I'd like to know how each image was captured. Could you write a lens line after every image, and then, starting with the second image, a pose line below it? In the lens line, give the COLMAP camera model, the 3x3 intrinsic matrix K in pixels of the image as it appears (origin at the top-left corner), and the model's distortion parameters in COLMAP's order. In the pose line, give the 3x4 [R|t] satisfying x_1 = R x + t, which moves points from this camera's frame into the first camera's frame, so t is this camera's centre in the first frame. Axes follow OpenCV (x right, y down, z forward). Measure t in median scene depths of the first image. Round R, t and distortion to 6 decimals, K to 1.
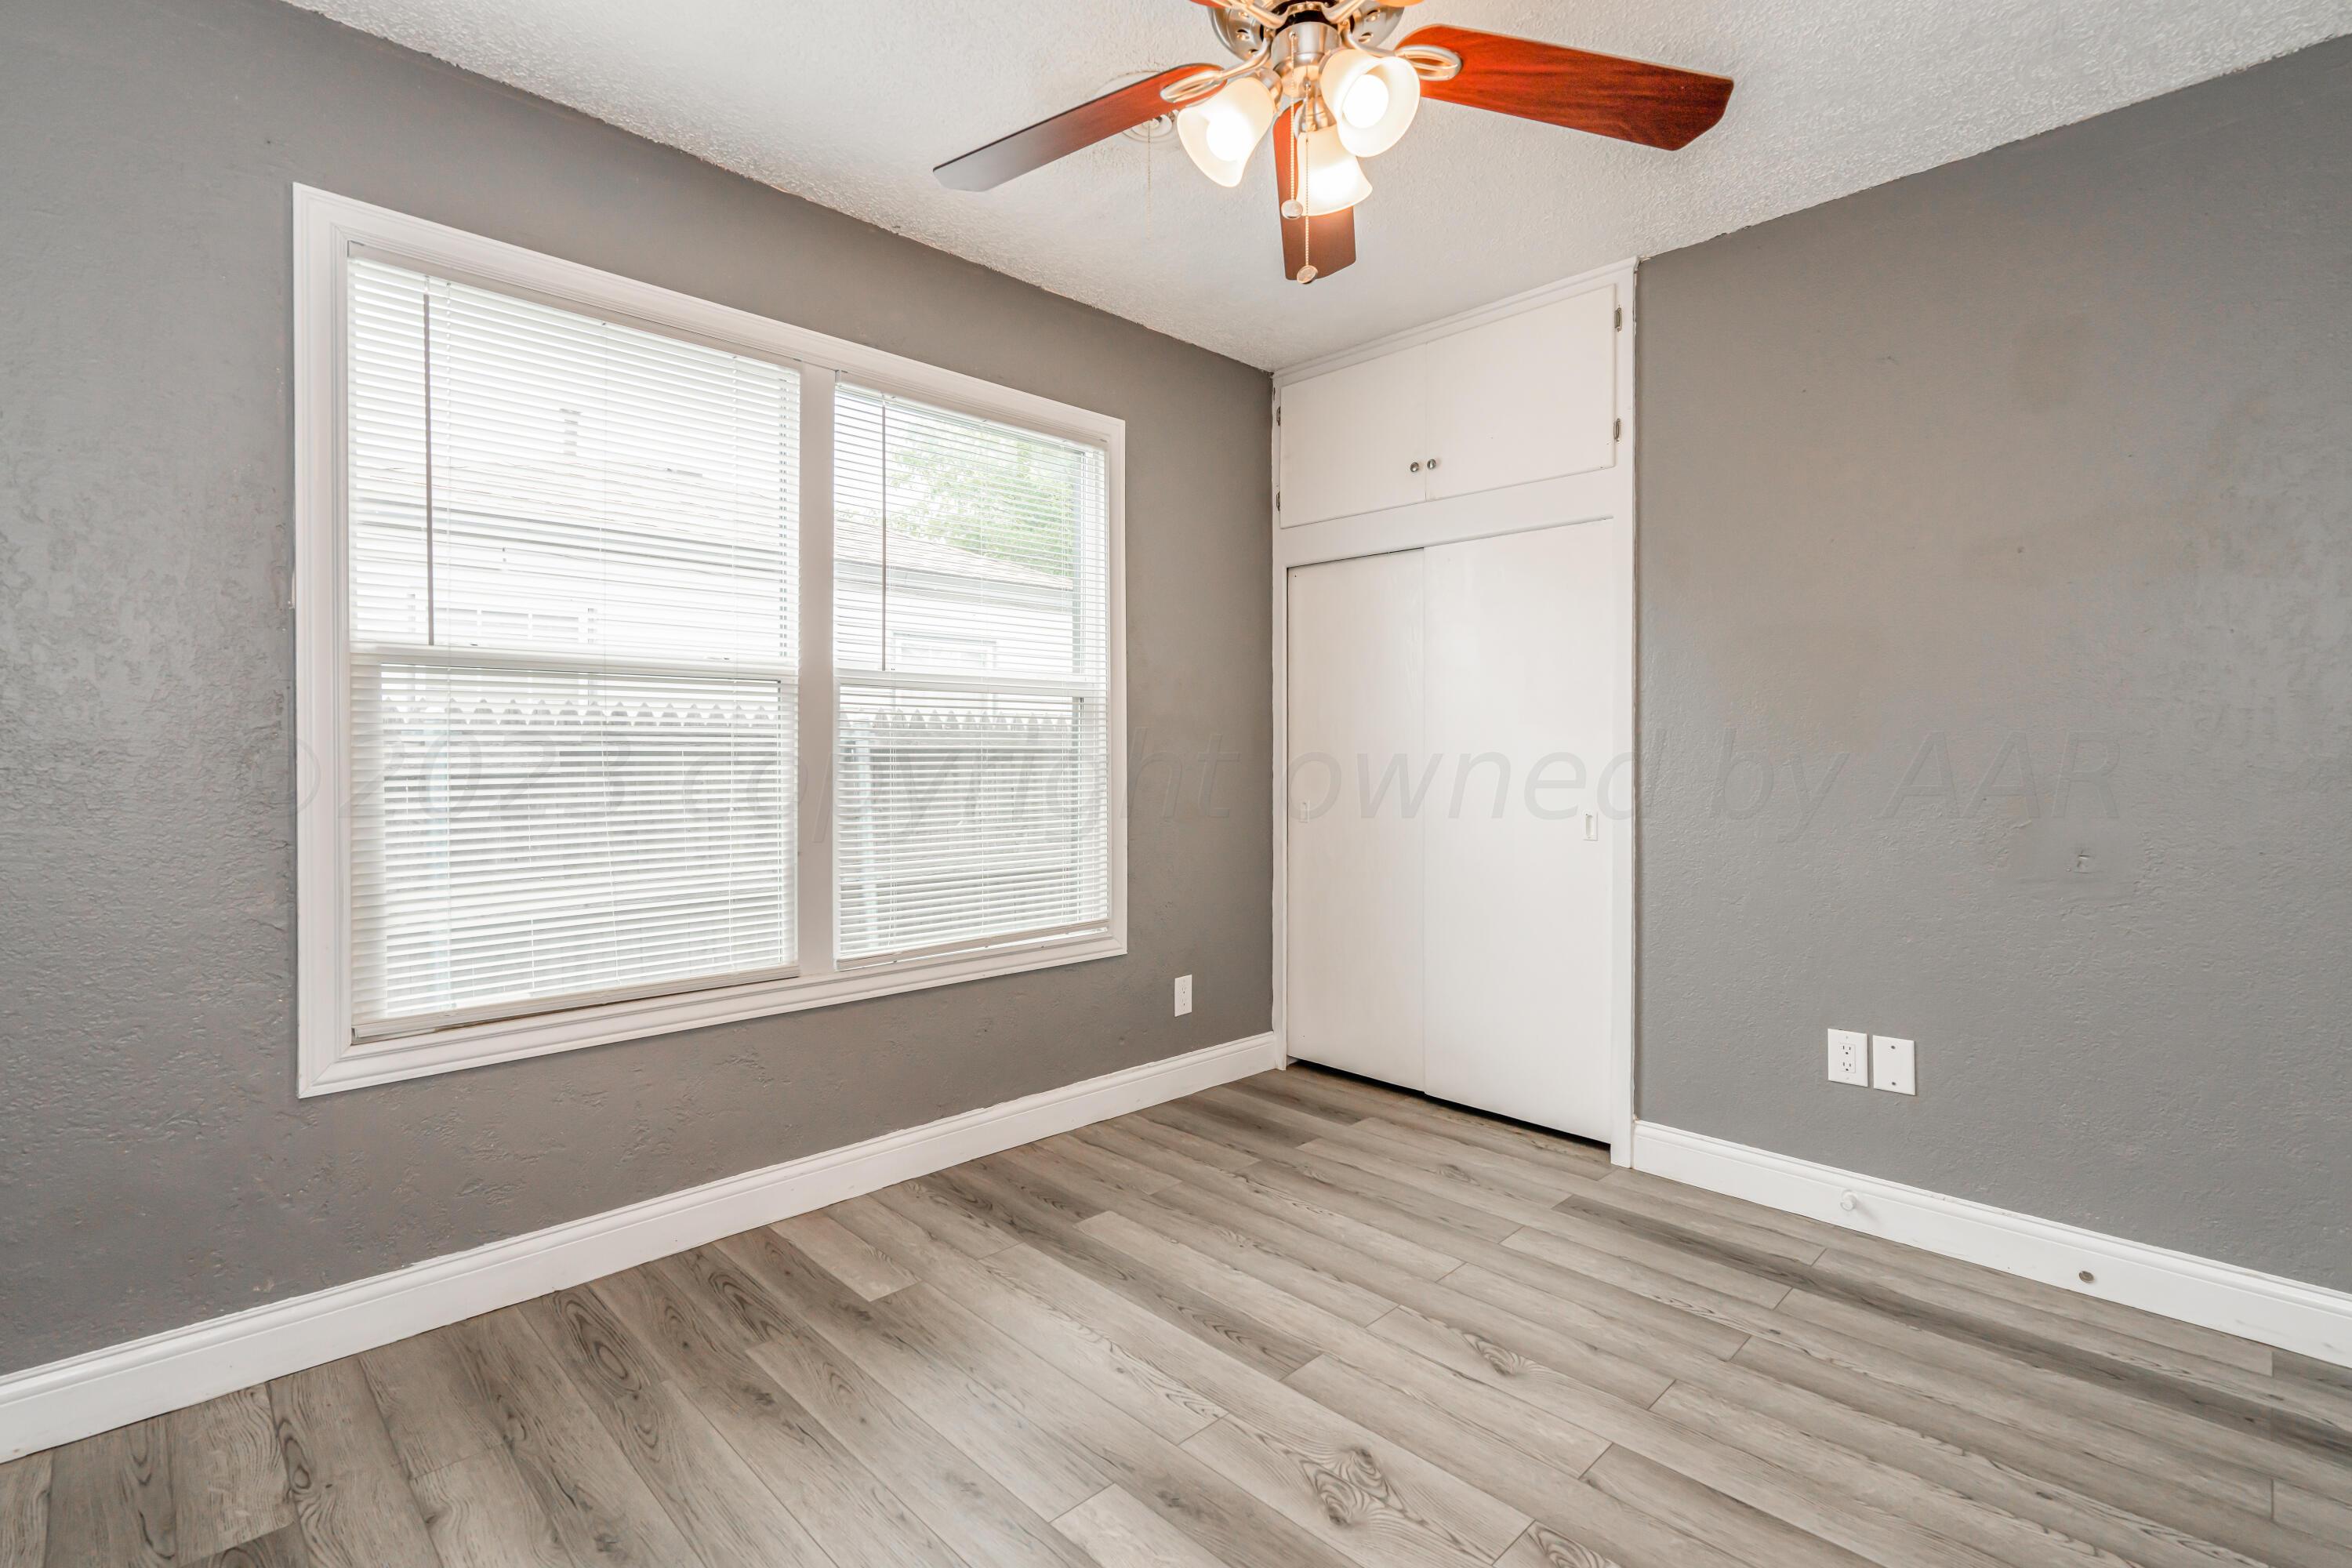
lens RADIAL K [[1088.3, 0, 1190.3], [0, 1088.3, 780.0], [0, 0, 1]] dist [-0.005641, 0.002141]
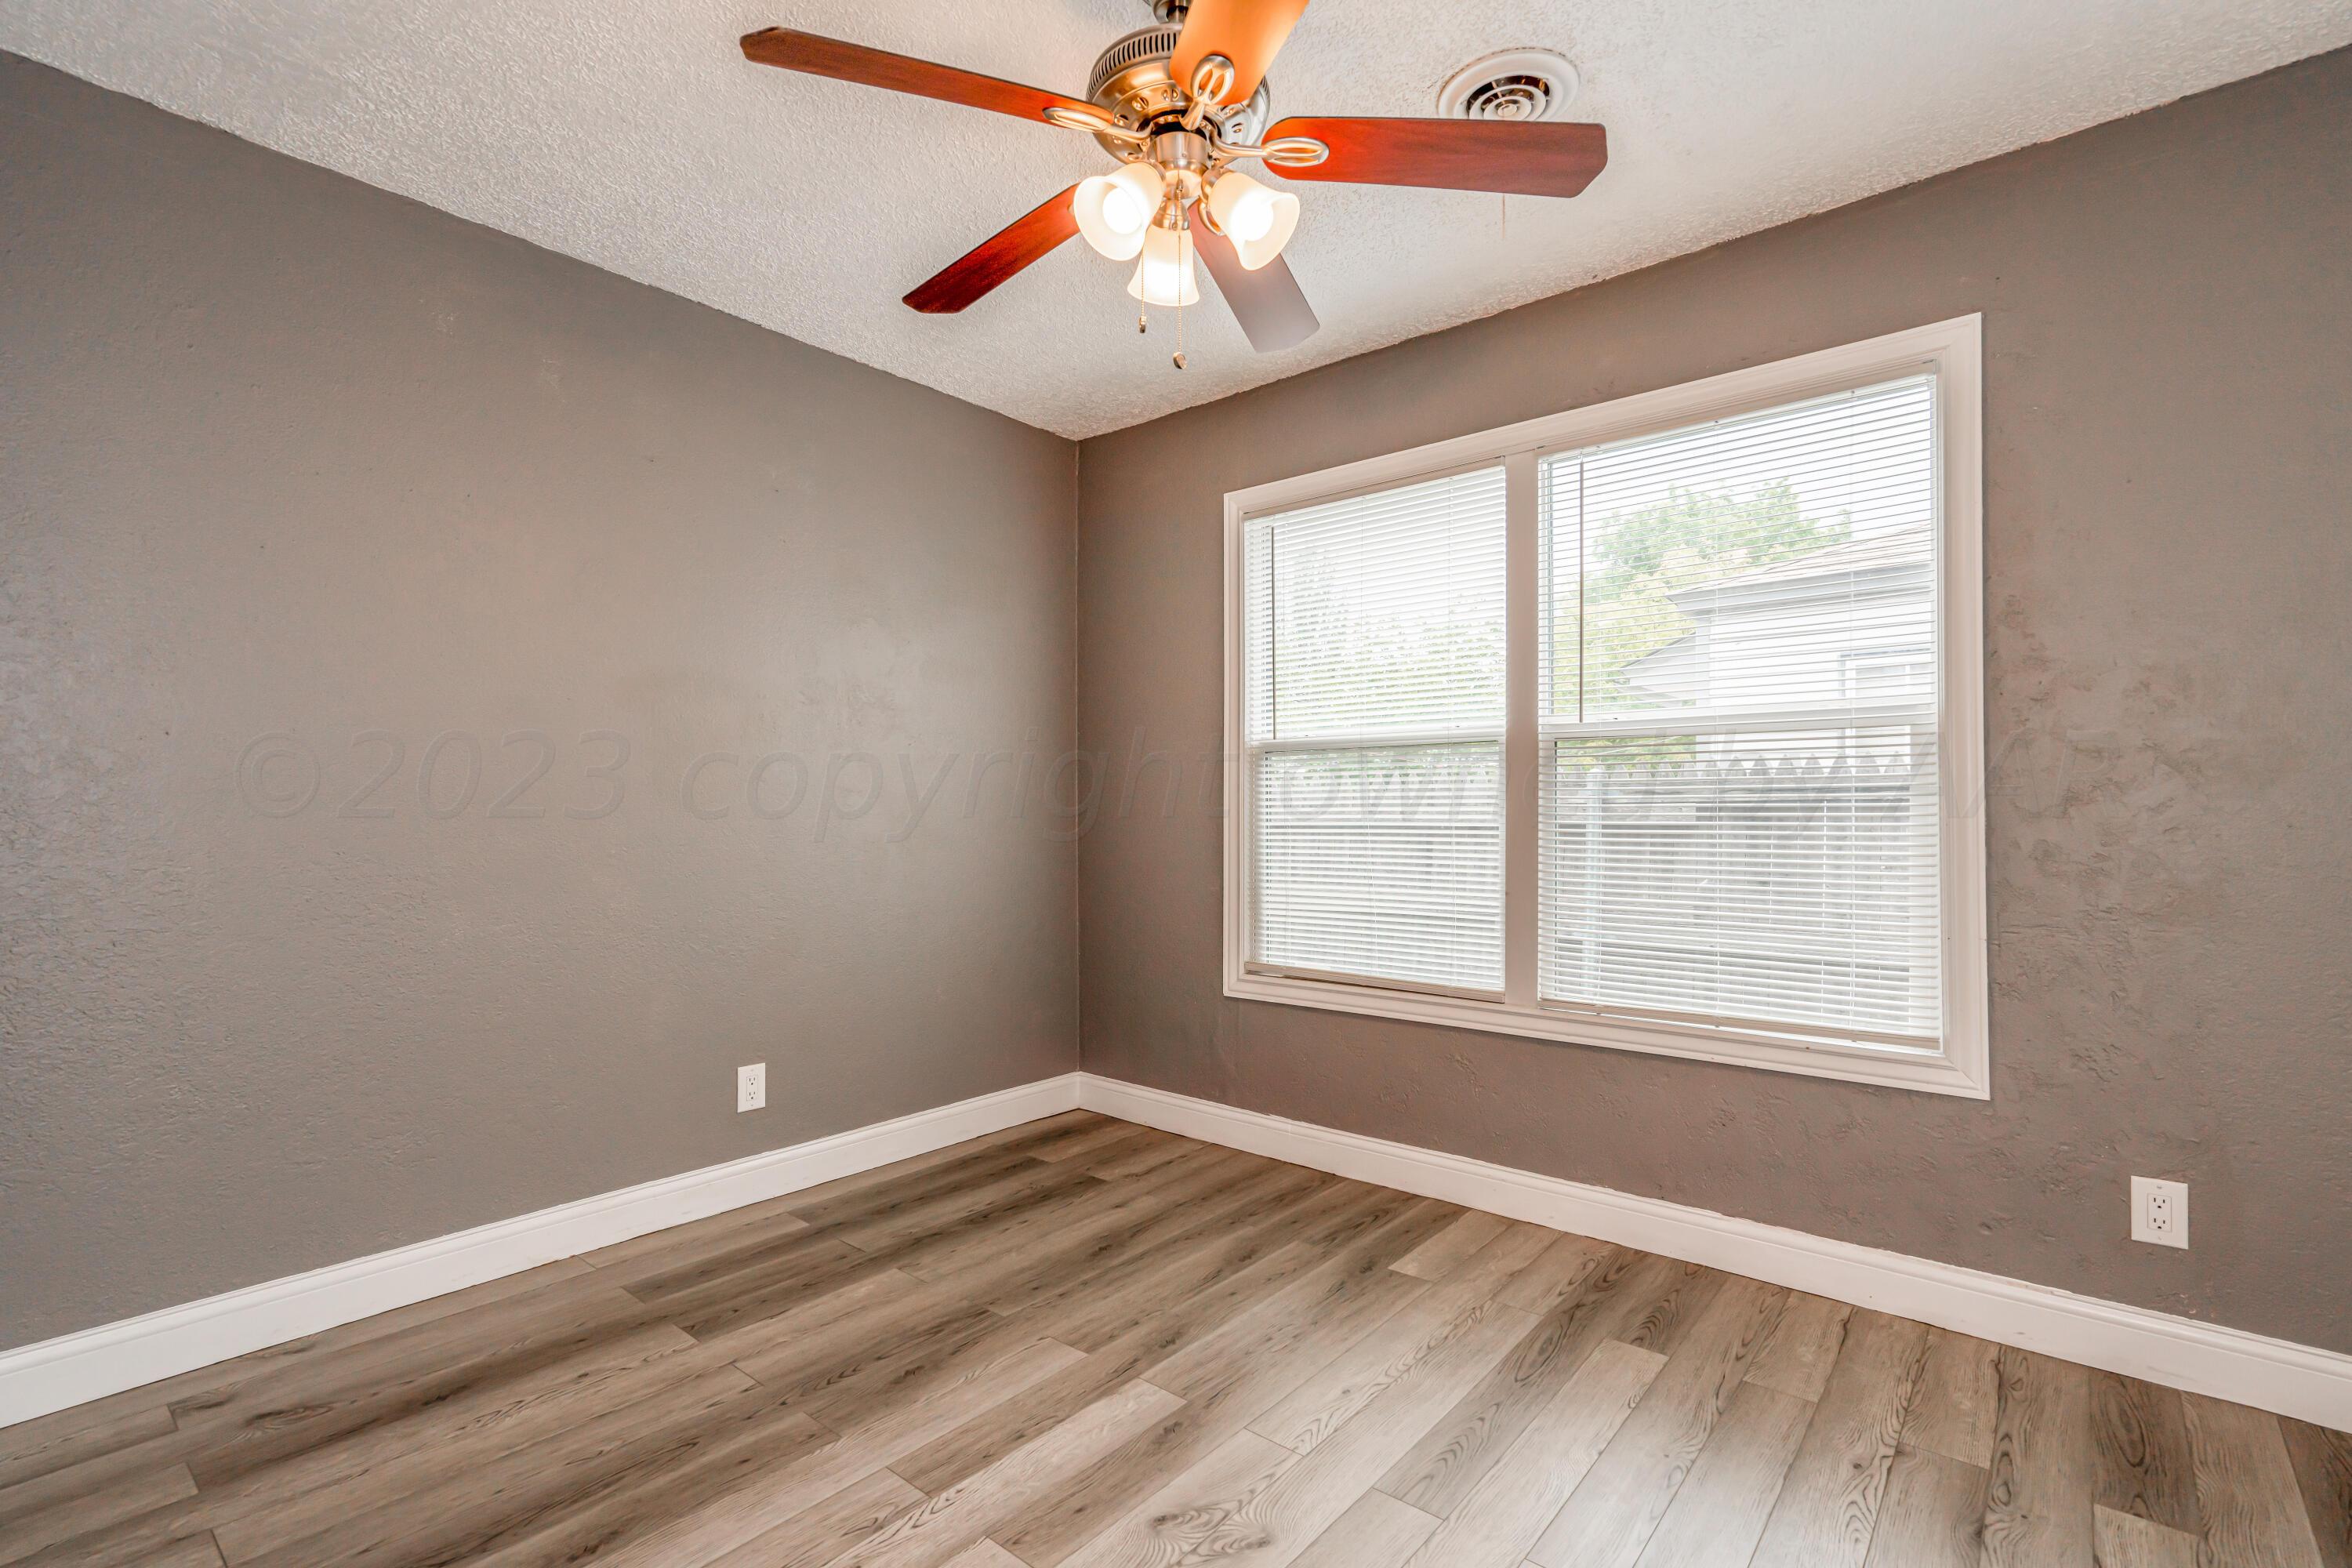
lens RADIAL K [[1088.3, 0, 1148.8], [0, 1088.3, 827.9], [0, 0, 1]] dist [-0.005641, 0.002141]
pose [[0.062840, 0.013708, -0.997929, 0.750287], [-0.024677, 0.999621, 0.012177, -0.004639], [0.997718, 0.023861, 0.063155, 0.572984]]
